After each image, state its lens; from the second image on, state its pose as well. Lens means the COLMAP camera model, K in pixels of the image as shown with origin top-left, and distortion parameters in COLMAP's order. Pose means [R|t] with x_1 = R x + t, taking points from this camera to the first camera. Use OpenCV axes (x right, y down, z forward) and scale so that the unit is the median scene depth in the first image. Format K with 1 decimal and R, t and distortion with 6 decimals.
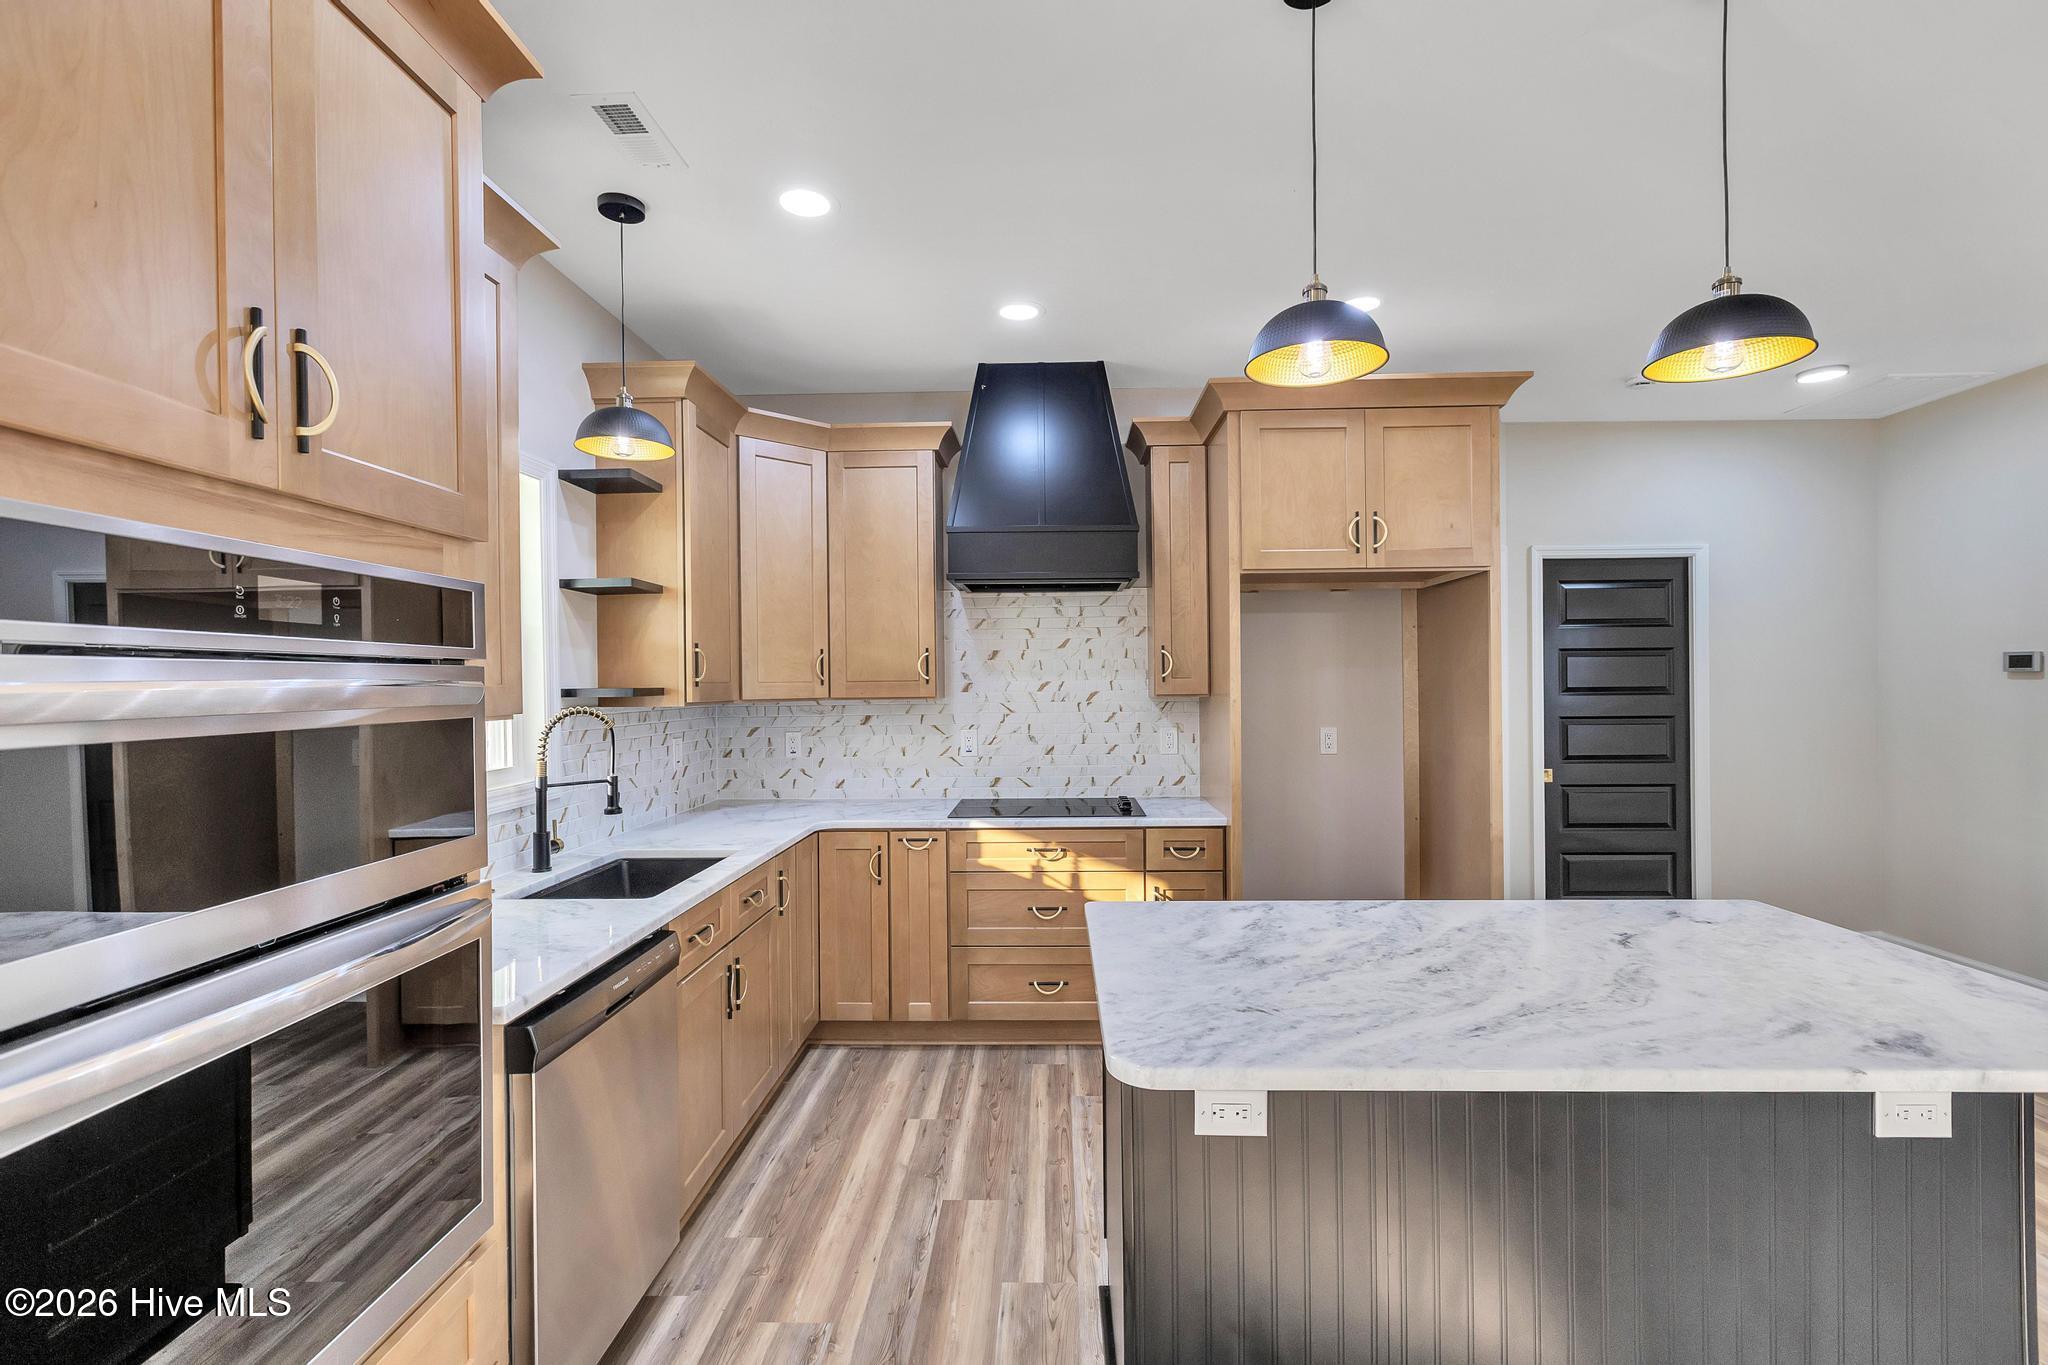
lens RADIAL K [[910.1, 0, 1026.6], [0, 910.1, 682.9], [0, 0, 1]] dist [-0.000400, -0.000607]
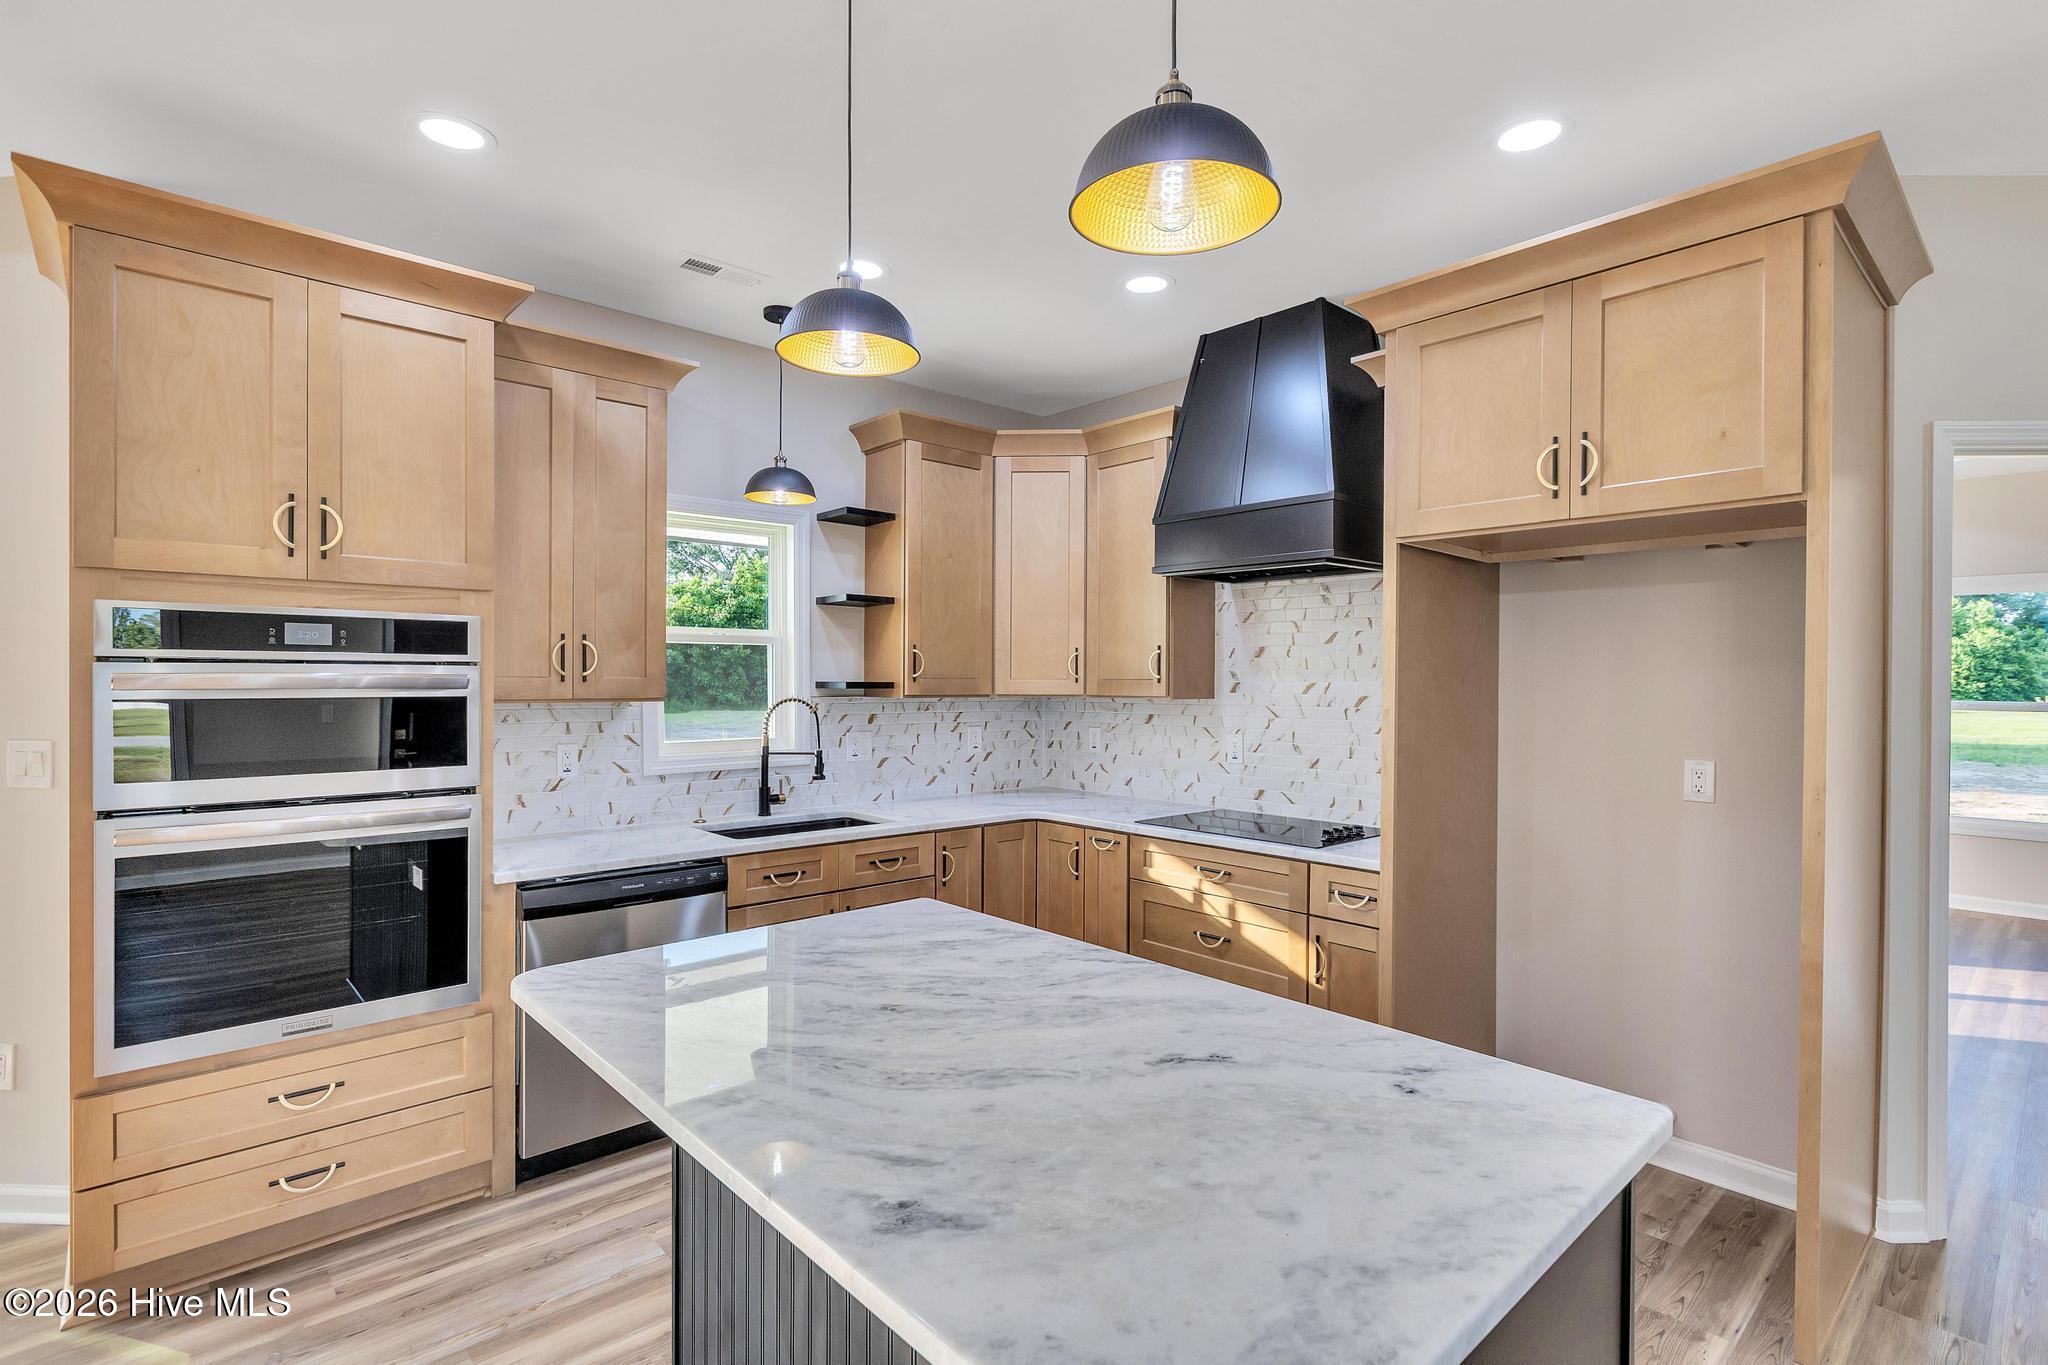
lens RADIAL K [[978.6, 0, 1026.9], [0, 978.6, 684.3], [0, 0, 1]] dist [-0.000026, 0.000470]
pose [[0.692223, 0.017128, -0.721480, 0.654159], [-0.013494, 0.999851, 0.010790, -0.008182], [0.721557, 0.002267, 0.692351, 0.227640]]
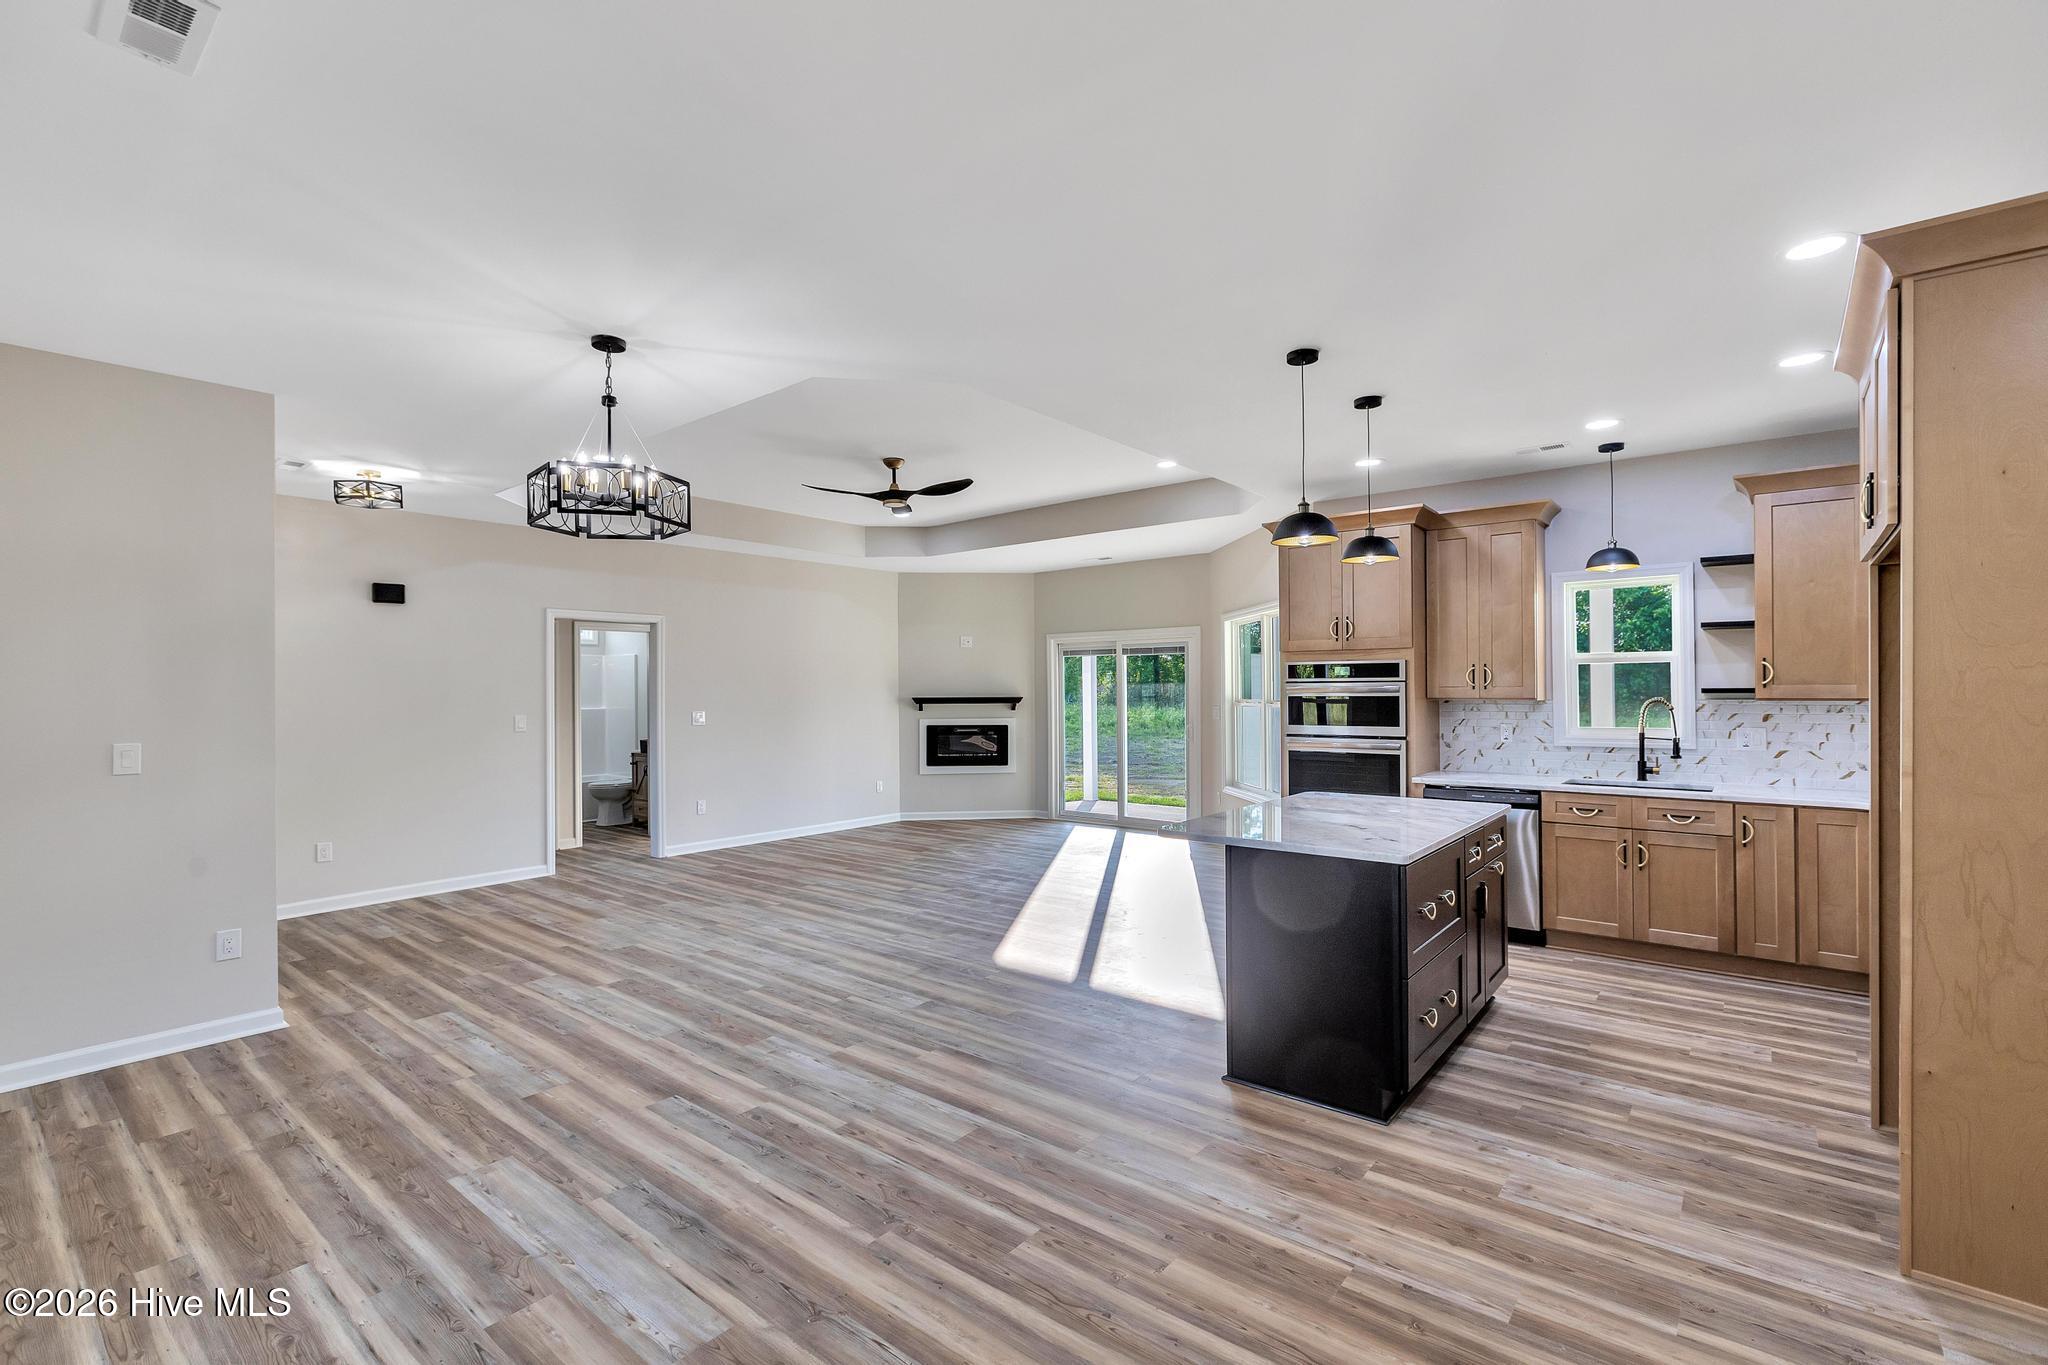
lens RADIAL K [[907.8, 0, 1024.0], [0, 907.8, 682.5], [0, 0, 1]] dist [0.003273, -0.000029]
pose [[-0.612201, 0.008148, -0.790660, 1.529366], [0.009829, 0.999948, 0.002694, -0.019814], [0.790641, -0.006123, -0.612250, 0.956218]]
